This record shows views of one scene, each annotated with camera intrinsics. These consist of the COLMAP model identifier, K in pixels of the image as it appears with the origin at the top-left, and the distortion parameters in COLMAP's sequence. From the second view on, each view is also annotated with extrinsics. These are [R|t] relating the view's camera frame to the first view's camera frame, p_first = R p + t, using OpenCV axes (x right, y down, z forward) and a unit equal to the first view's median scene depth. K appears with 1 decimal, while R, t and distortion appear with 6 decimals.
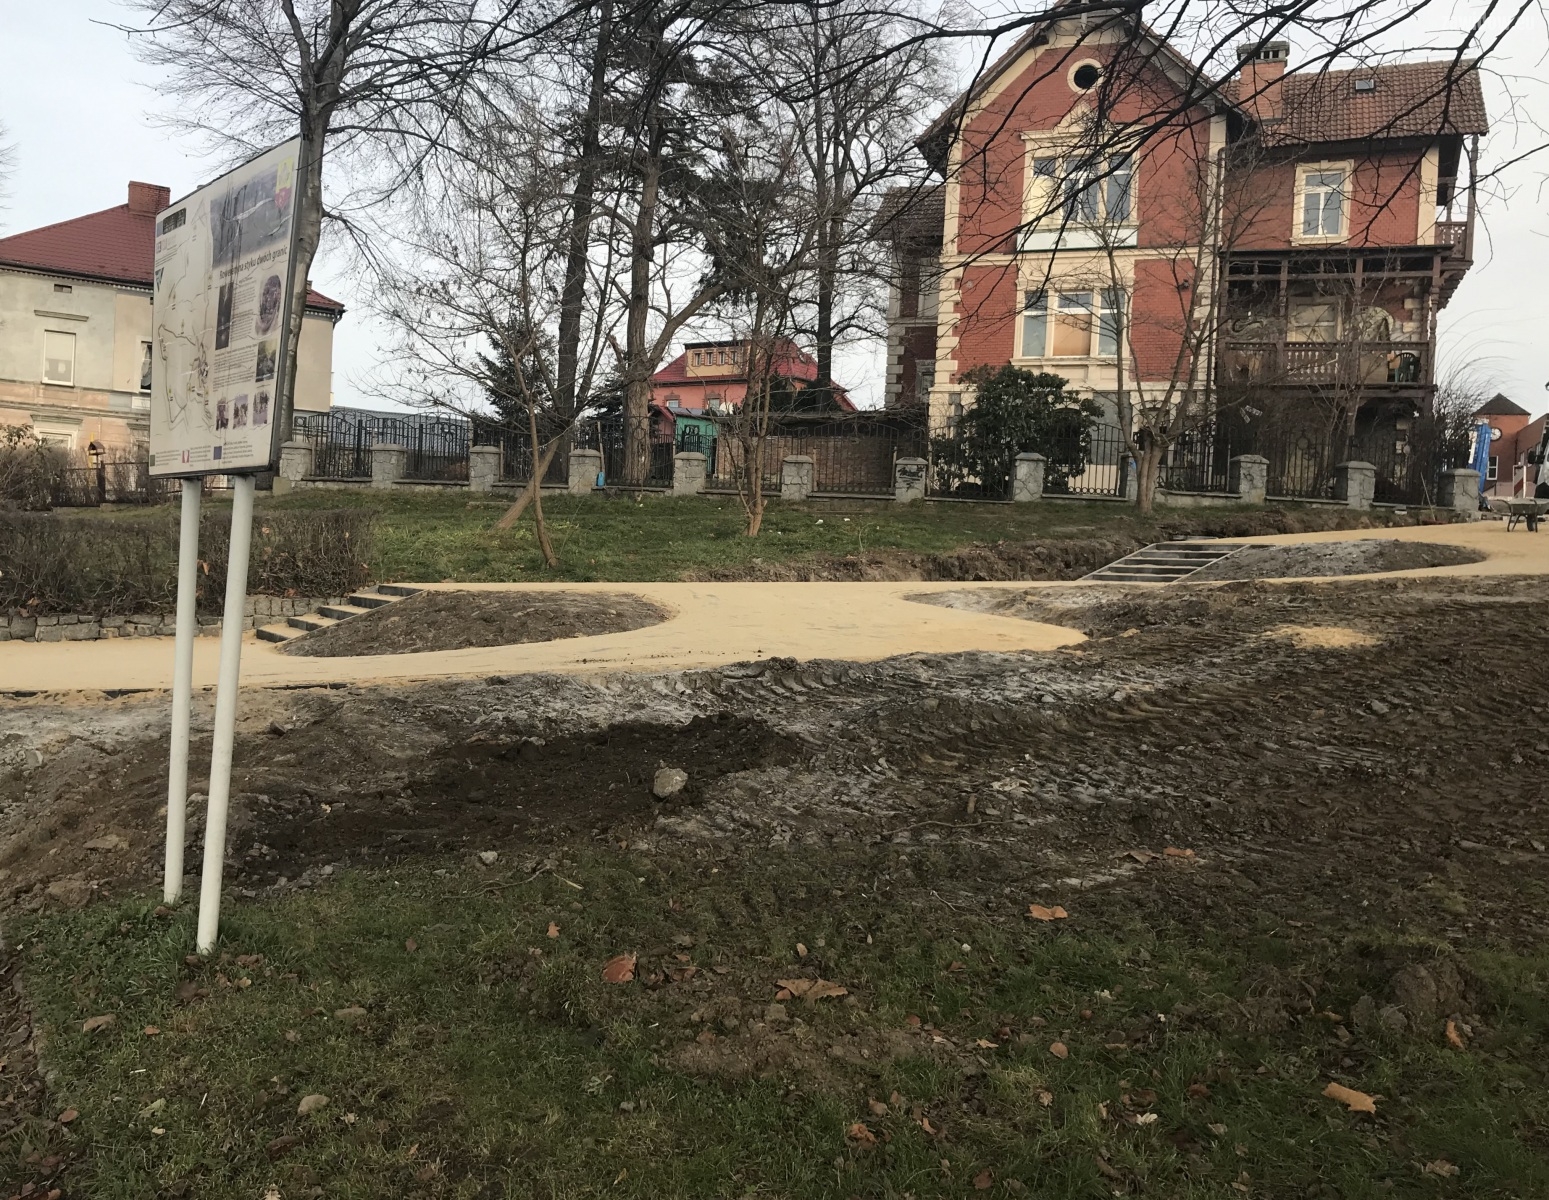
lens RADIAL K [[1407.6, 0, 735.4], [0, 1407.6, 598.2], [0, 0, 1]] dist [0.017795, -0.011161]
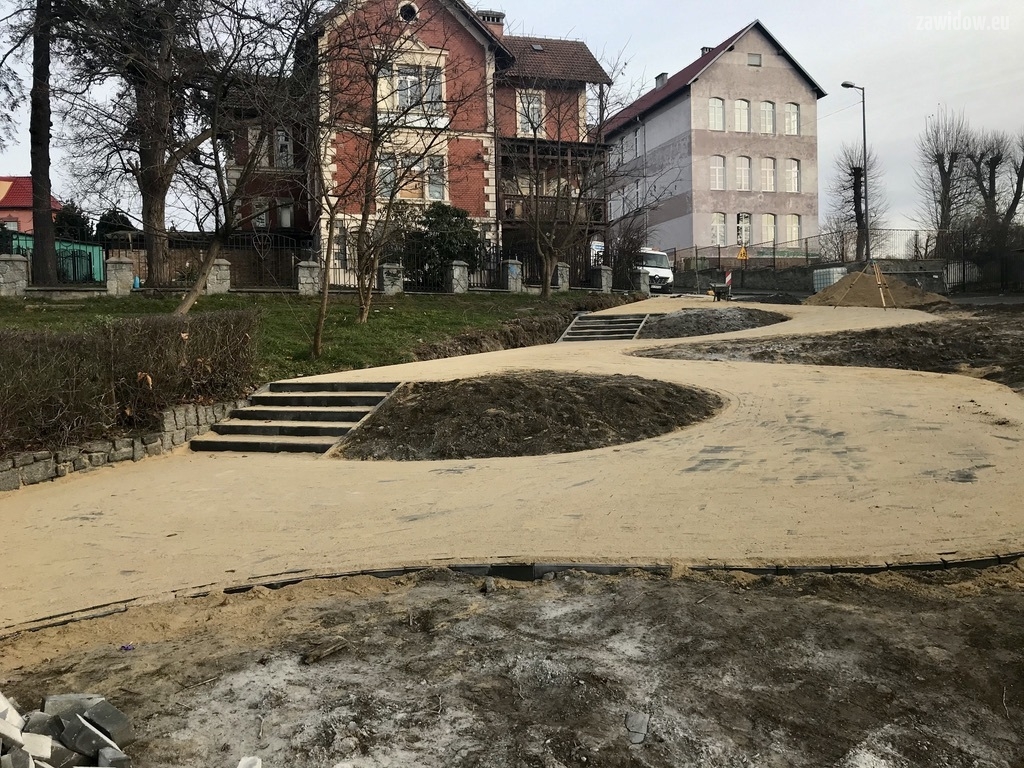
lens RADIAL K [[843.4, 0, 496.9], [0, 843.4, 378.3], [0, 0, 1]] dist [0.032074, -0.026392]
pose [[0.791161, -0.085922, 0.605542, -0.271420], [0.069080, 0.996301, 0.051113, -0.018129], [-0.607694, 0.001392, 0.794170, 0.224572]]
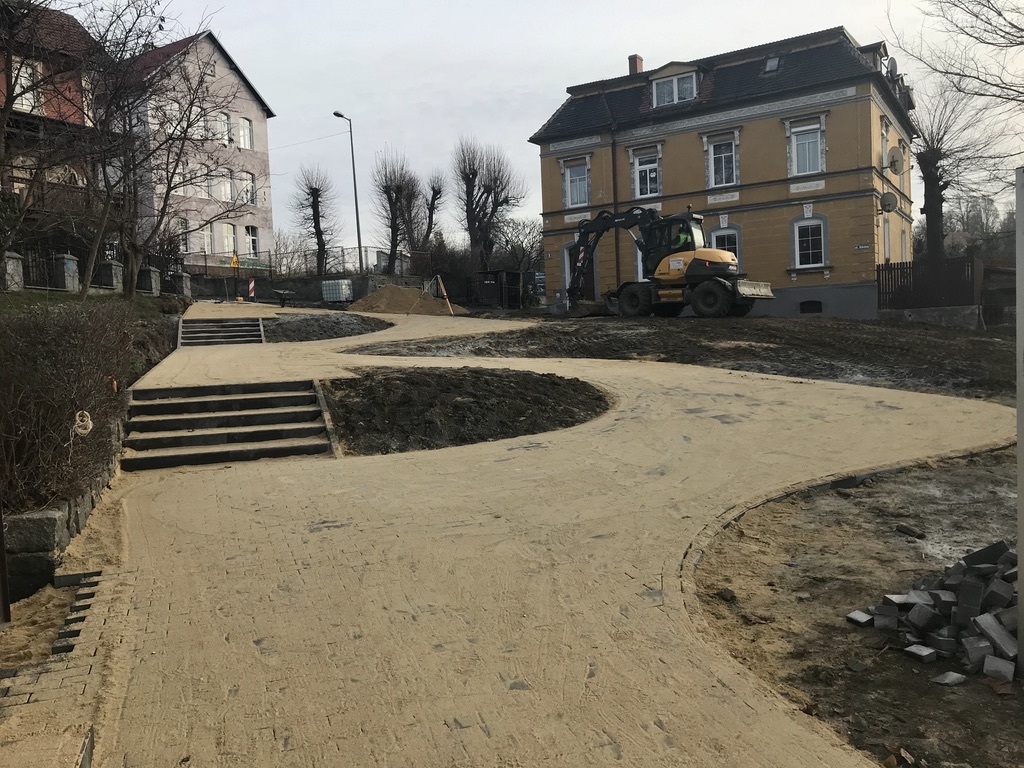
lens RADIAL K [[843.4, 0, 508.2], [0, 843.4, 378.2], [0, 0, 1]] dist [0.032074, -0.026392]
pose [[0.189997, -0.099566, 0.976723, -0.392728], [0.064919, 0.993941, 0.088693, -0.026088], [-0.979636, 0.046556, 0.195309, 0.368896]]
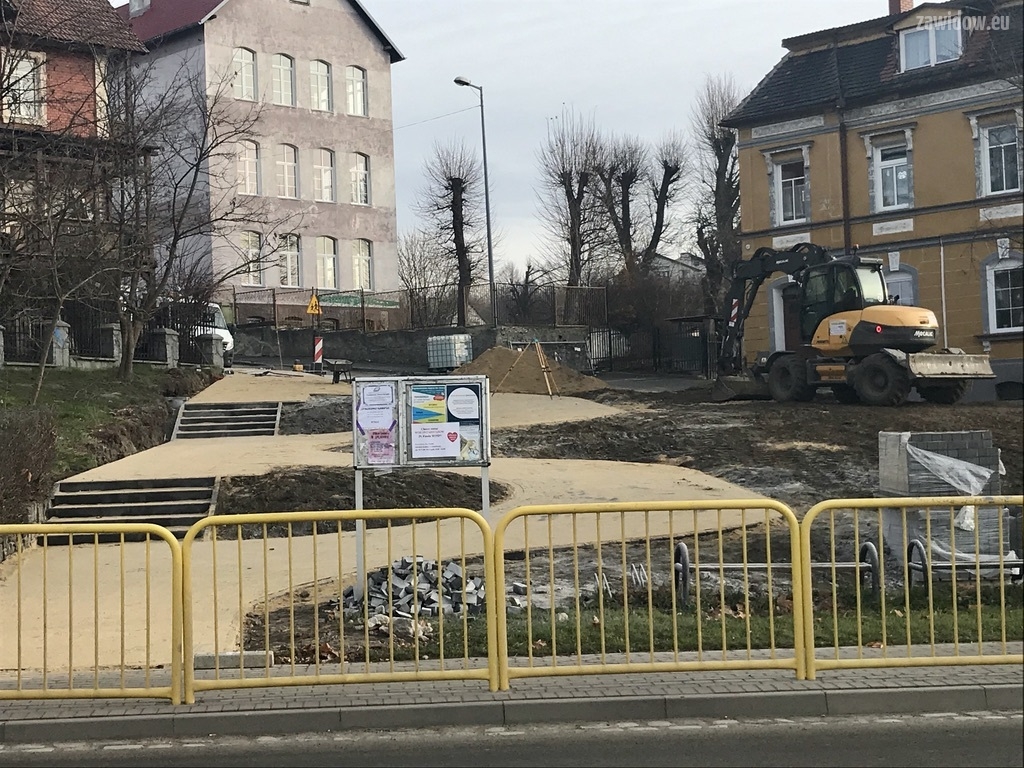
lens RADIAL K [[1705.8, 0, 522.8], [0, 1705.8, 413.4], [0, 0, 1]] dist [0.064425, 0.000000]
pose [[0.422490, -0.050276, 0.904972, -0.662204], [0.065665, 0.997534, 0.024762, -0.036484], [-0.903986, 0.048964, 0.424750, 0.103173]]
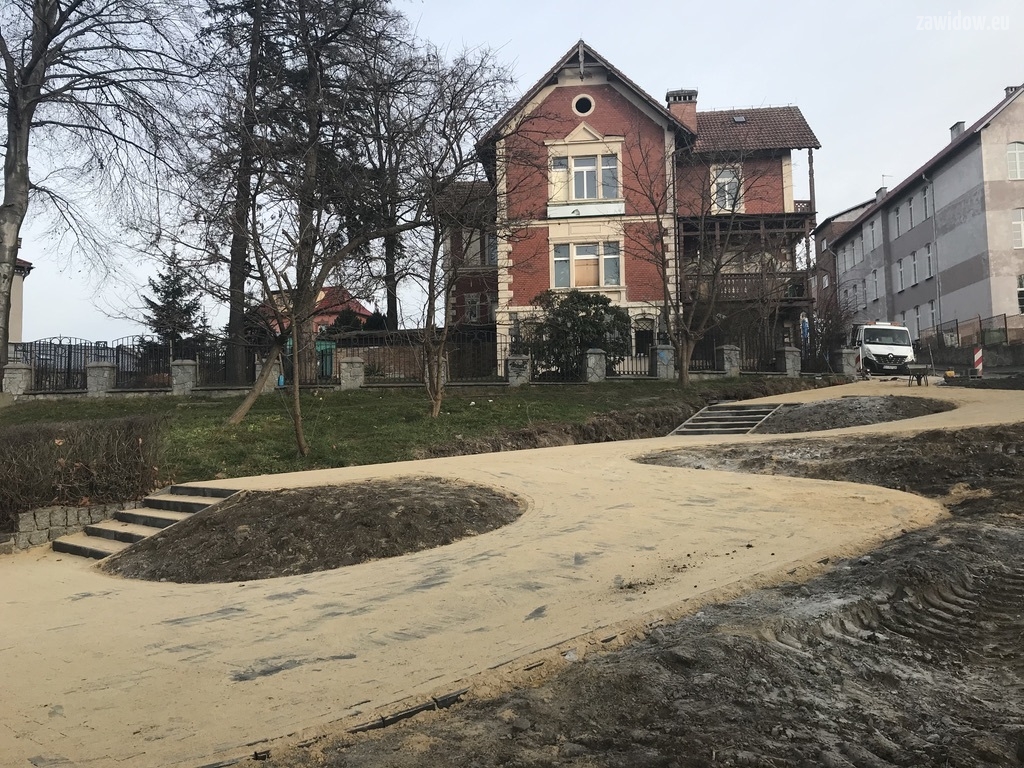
lens RADIAL K [[843.4, 0, 503.5], [0, 843.4, 380.5], [0, 0, 1]] dist [0.032074, -0.026392]
pose [[0.962709, -0.047392, 0.266356, -0.097682], [0.068263, 0.995233, -0.069650, -0.014691], [-0.261785, 0.085235, 0.961355, 0.170130]]
